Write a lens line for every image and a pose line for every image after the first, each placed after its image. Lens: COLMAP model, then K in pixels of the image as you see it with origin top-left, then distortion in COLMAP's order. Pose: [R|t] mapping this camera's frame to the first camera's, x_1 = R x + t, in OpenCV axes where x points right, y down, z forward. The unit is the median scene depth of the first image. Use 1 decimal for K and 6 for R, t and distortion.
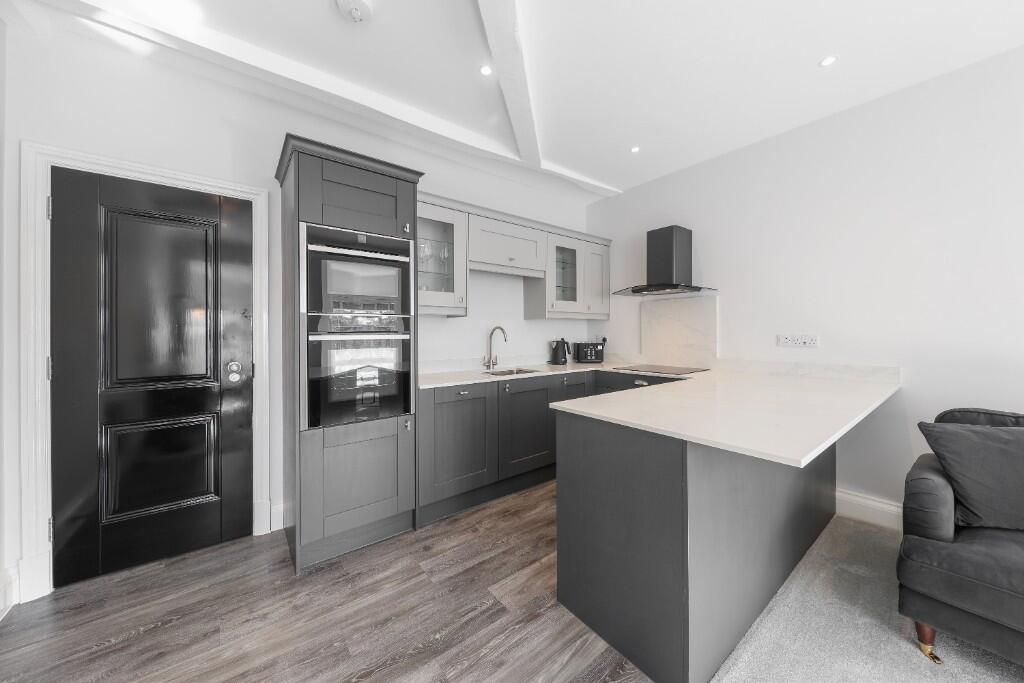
lens RADIAL K [[353.9, 0, 508.6], [0, 353.9, 336.0], [0, 0, 1]] dist [-0.011165, -0.000620]
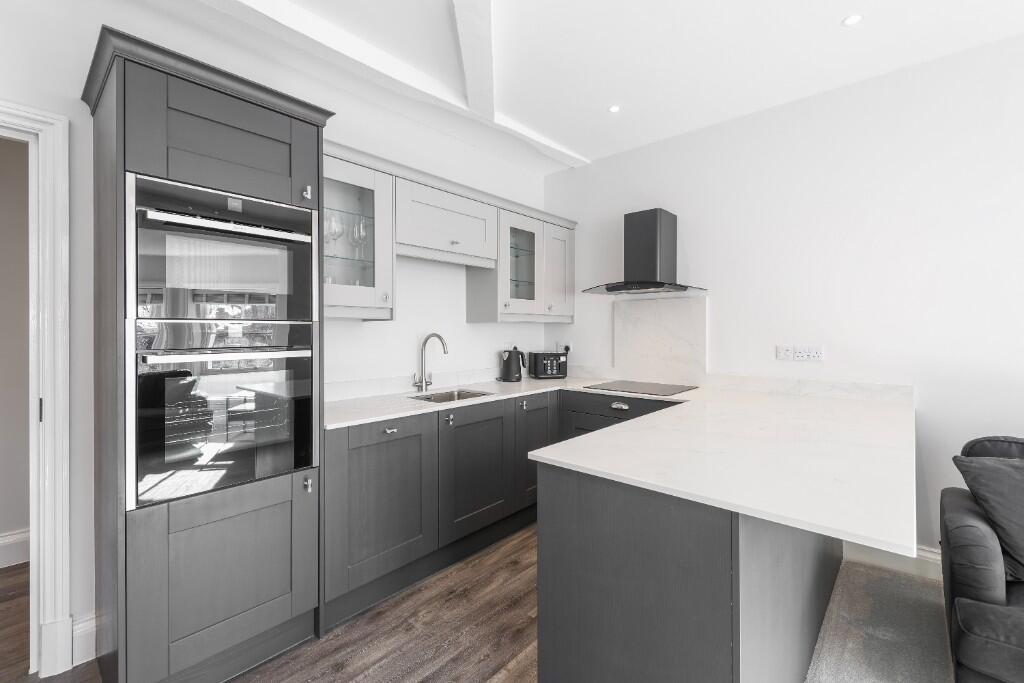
lens RADIAL K [[441.5, 0, 507.6], [0, 441.5, 333.9], [0, 0, 1]] dist [-0.002149, -0.001823]
pose [[0.983801, 0.002102, 0.179252, -0.057455], [-0.001703, 0.999996, -0.002381, -0.031301], [-0.179256, 0.002037, 0.983800, 0.094700]]
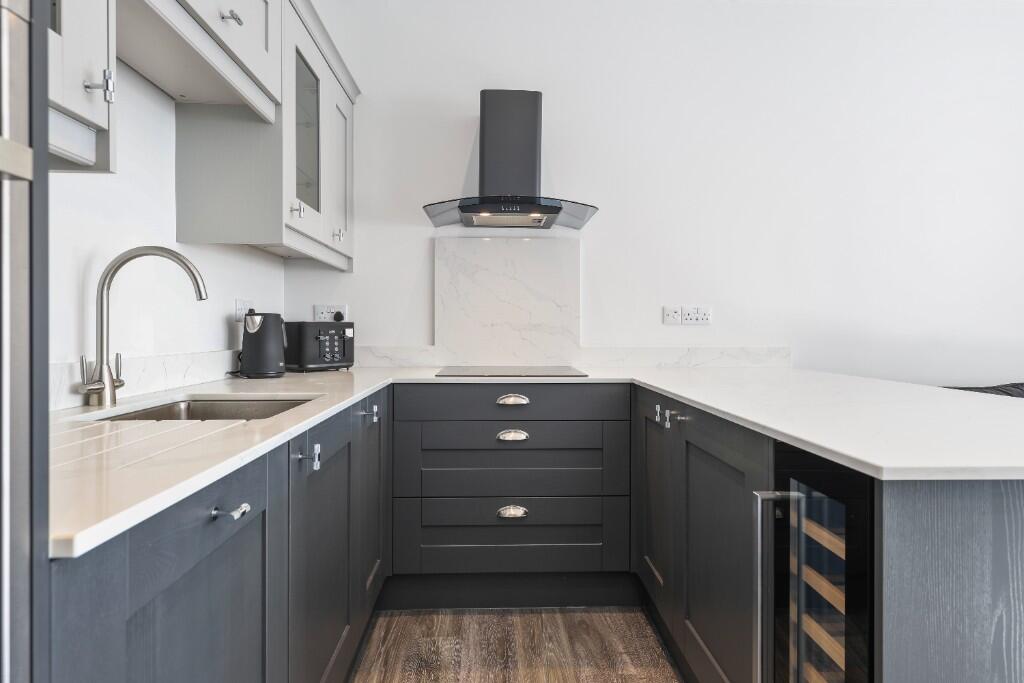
lens RADIAL K [[587.7, 0, 518.9], [0, 587.7, 334.5], [0, 0, 1]] dist [-0.002012, 0.000313]
pose [[0.565049, 0.002719, 0.825053, -0.324567], [0.001115, 0.999991, -0.004059, 0.058732], [-0.825056, 0.003214, 0.565041, 0.672776]]
